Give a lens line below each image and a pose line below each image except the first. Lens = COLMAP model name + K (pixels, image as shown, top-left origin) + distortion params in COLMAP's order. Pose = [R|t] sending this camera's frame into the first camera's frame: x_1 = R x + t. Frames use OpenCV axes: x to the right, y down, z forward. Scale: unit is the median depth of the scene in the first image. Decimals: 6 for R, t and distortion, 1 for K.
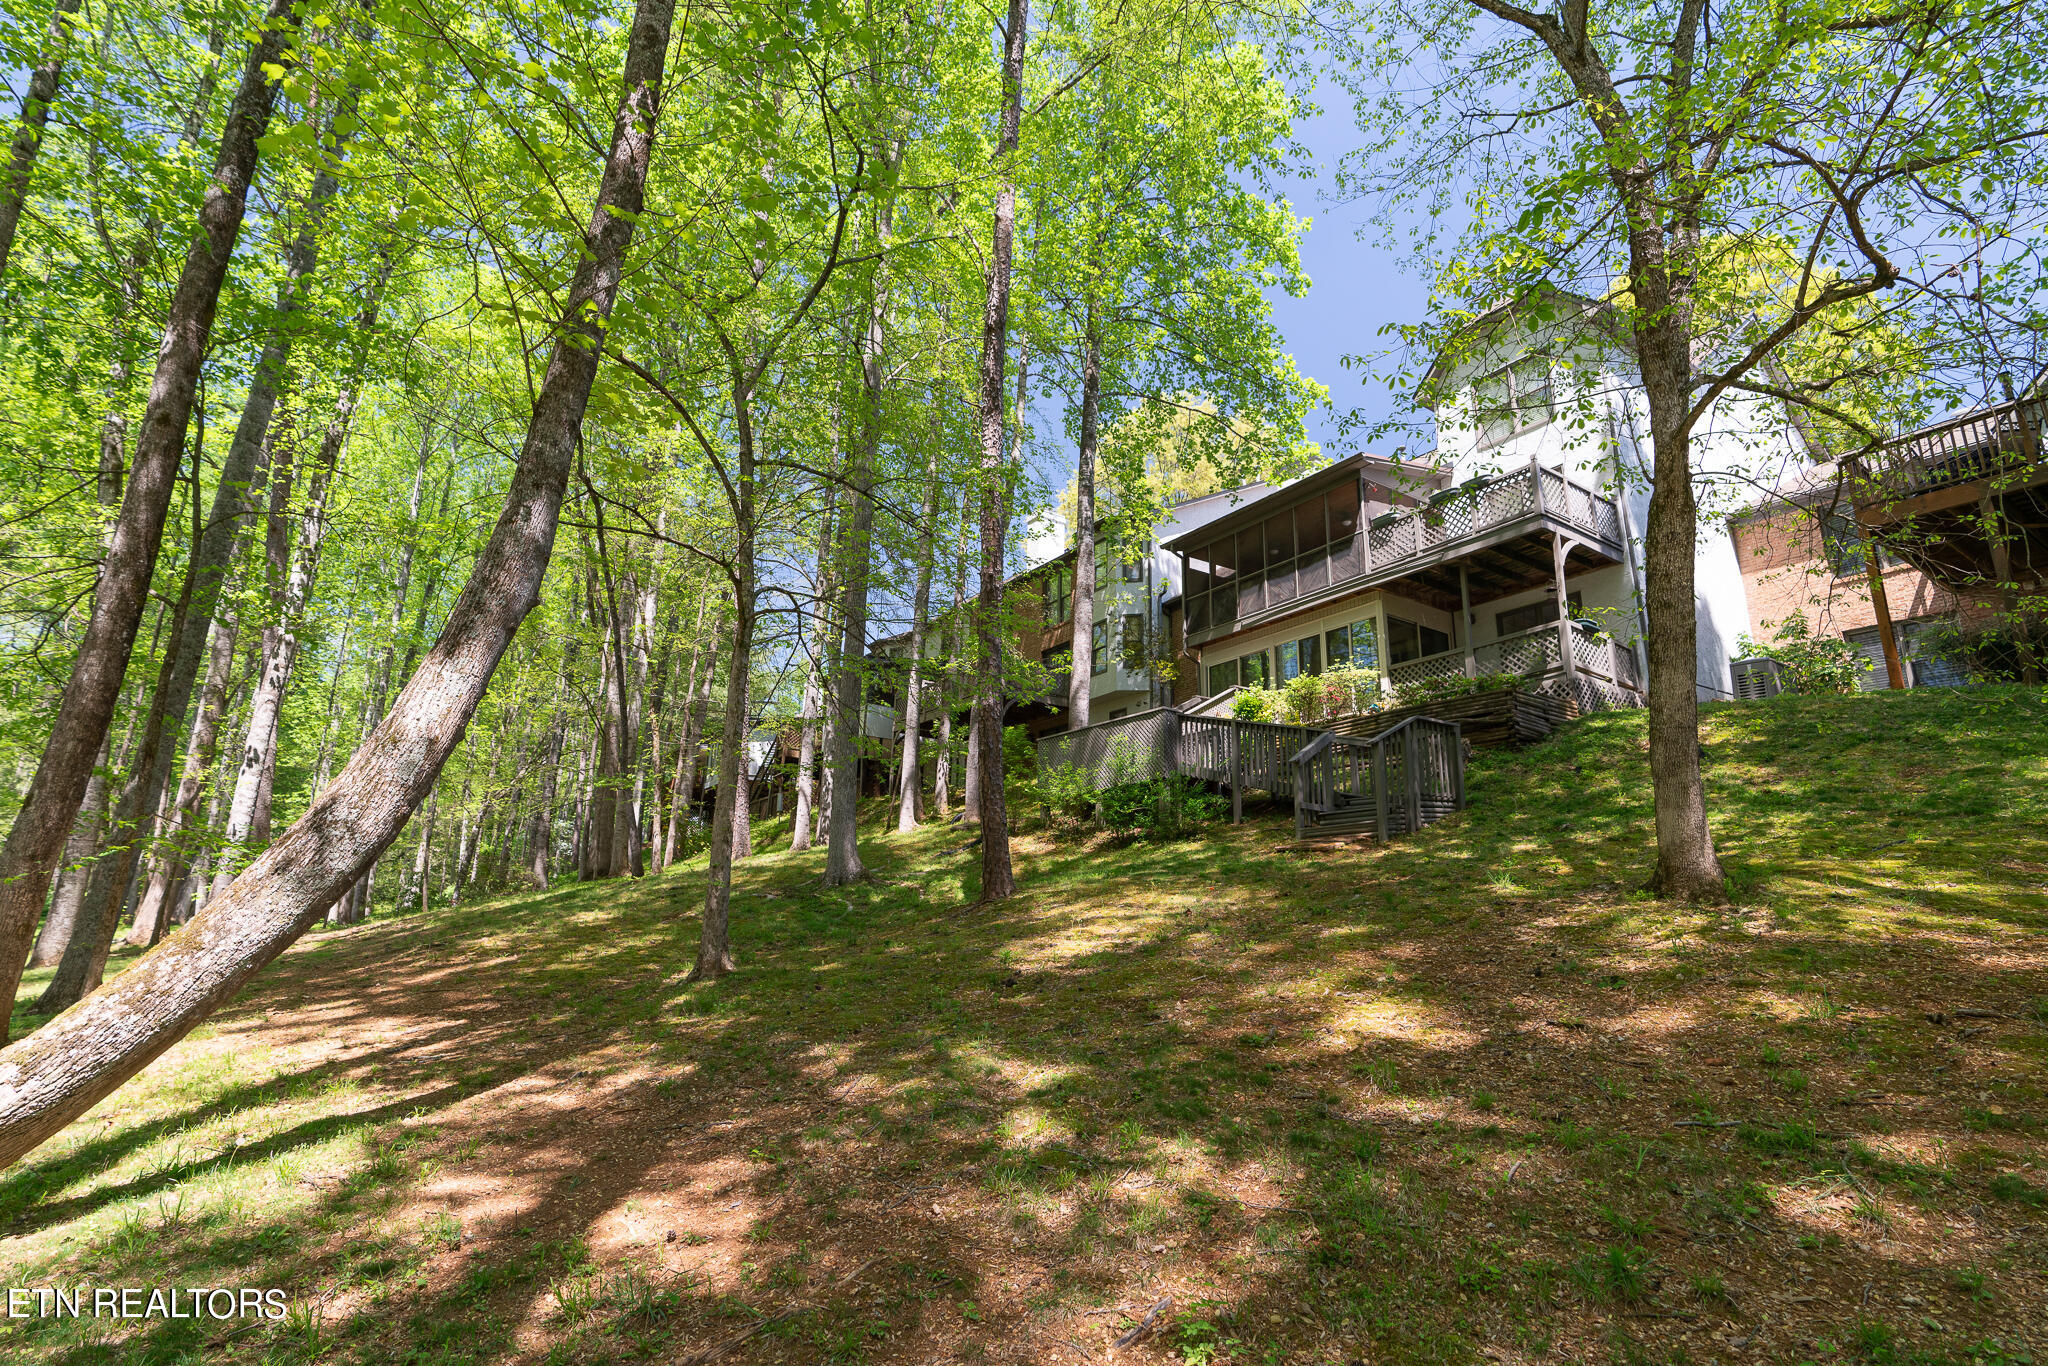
lens RADIAL K [[966.9, 0, 1024.0], [0, 966.9, 683.0], [0, 0, 1]] dist [-0.006104, -0.000075]
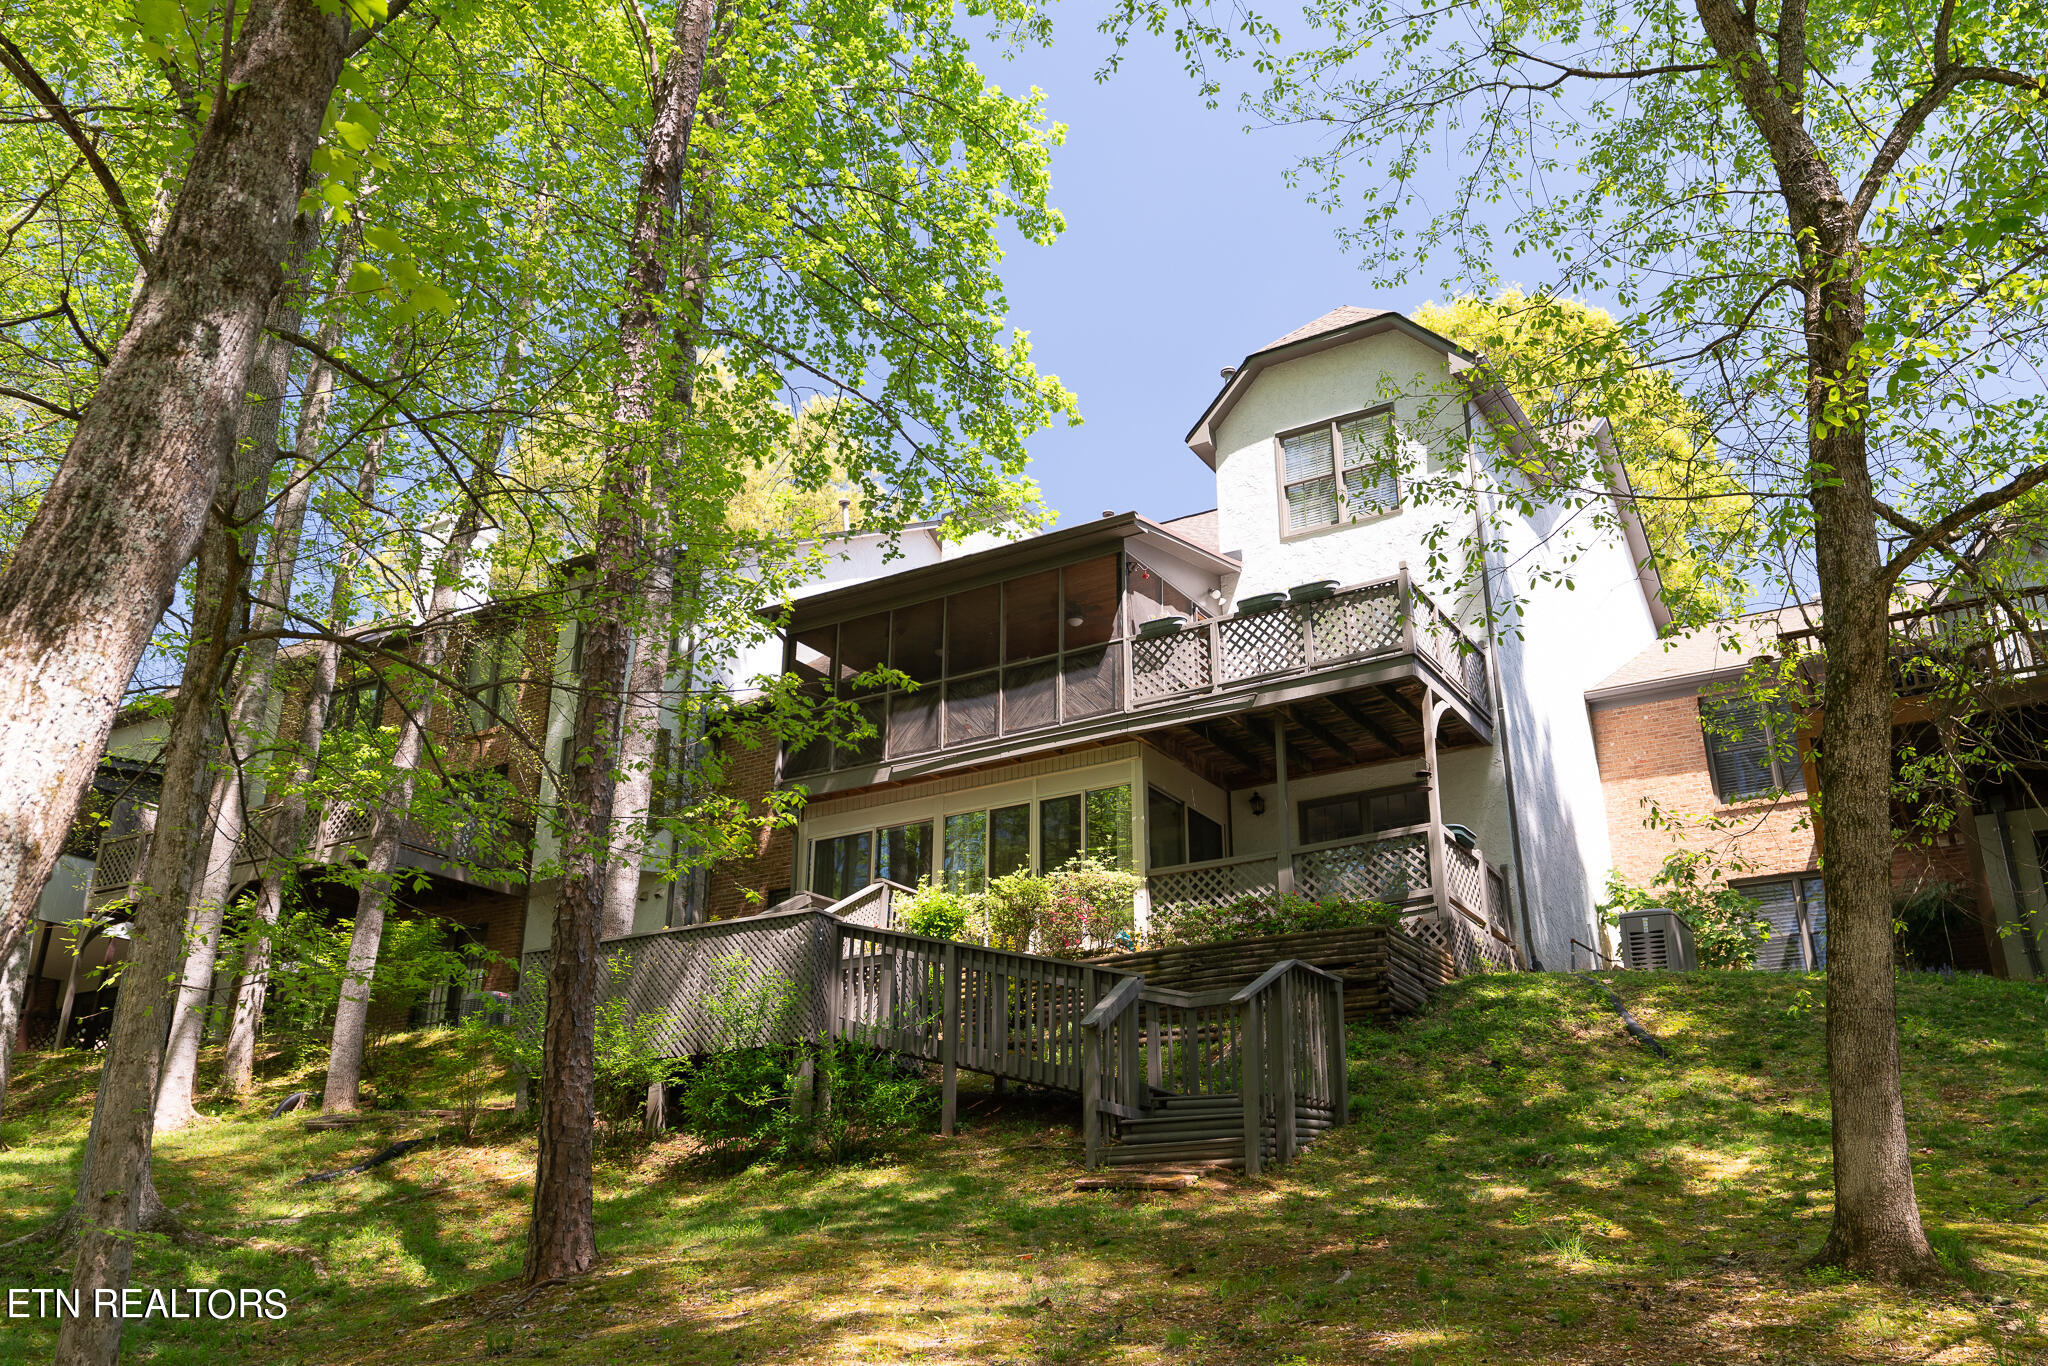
lens RADIAL K [[1736.6, 0, 1025.1], [0, 1736.6, 636.2], [0, 0, 1]] dist [0.008629, -0.002493]
pose [[0.912336, 0.143943, 0.383307, -0.127736], [-0.091458, 0.984156, -0.151894, 0.010610], [-0.399098, 0.103522, 0.911046, 0.044942]]
